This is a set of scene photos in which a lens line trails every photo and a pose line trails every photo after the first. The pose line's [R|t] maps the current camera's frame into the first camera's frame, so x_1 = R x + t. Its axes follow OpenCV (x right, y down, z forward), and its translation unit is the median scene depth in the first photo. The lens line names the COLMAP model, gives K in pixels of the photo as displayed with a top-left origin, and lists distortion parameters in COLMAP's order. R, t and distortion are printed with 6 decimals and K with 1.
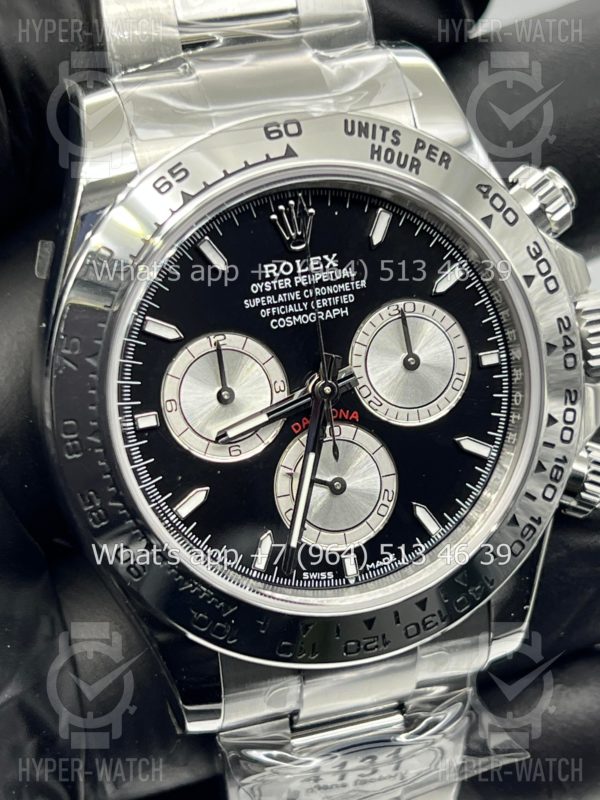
lens RADIAL K [[1962.2, 0, 300.0], [0, 1962.2, 400.0], [0, 0, 1]] dist [0.253807, -0.130623]
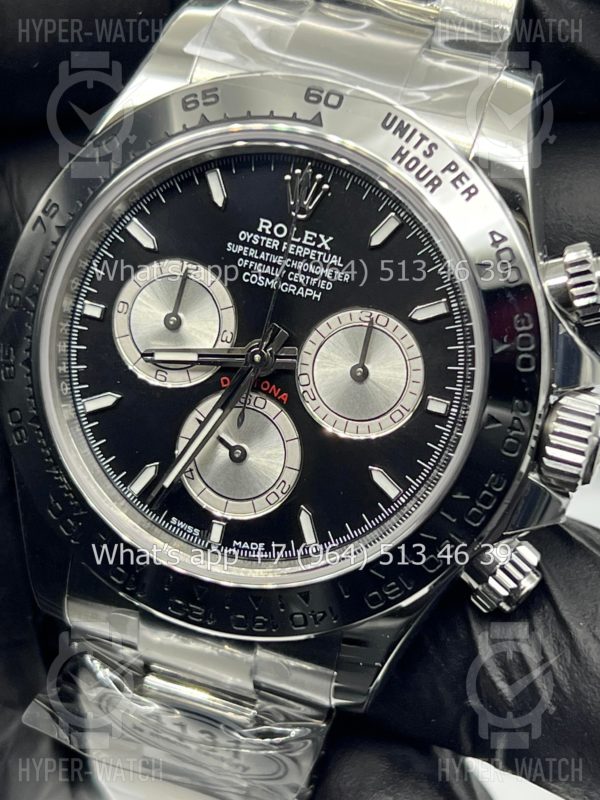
lens RADIAL K [[1962.2, 0, 300.0], [0, 1962.2, 400.0], [0, 0, 1]] dist [0.253807, -0.130623]
pose [[0.806329, 0.415772, -0.420674, 0.451269], [-0.420645, 0.903110, 0.086313, -0.079410], [0.415801, 0.107358, 0.903097, 0.120591]]
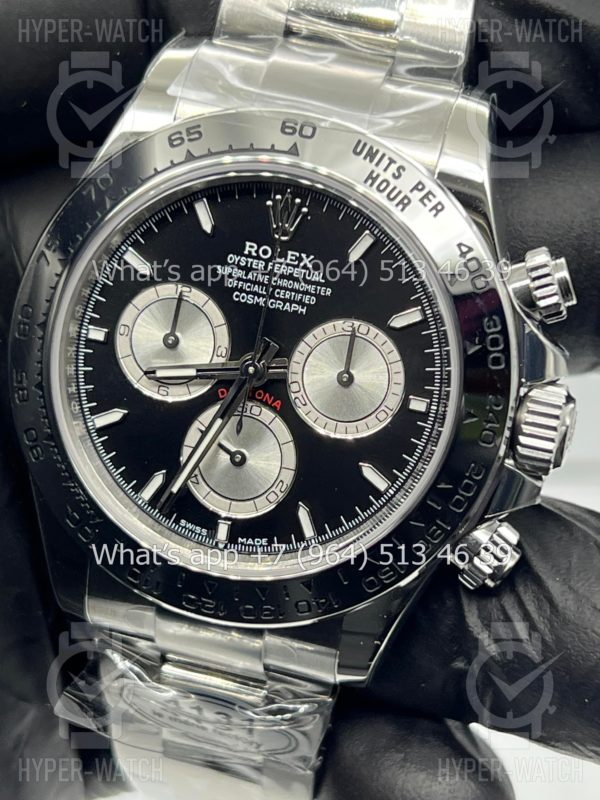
lens RADIAL K [[1962.2, 0, 300.0], [0, 1962.2, 400.0], [0, 0, 1]] dist [0.253807, -0.130623]
pose [[0.838166, 0.374276, -0.396731, 0.465995], [-0.368965, 0.924785, 0.092936, -0.098993], [0.401675, 0.068484, 0.913218, 0.029133]]
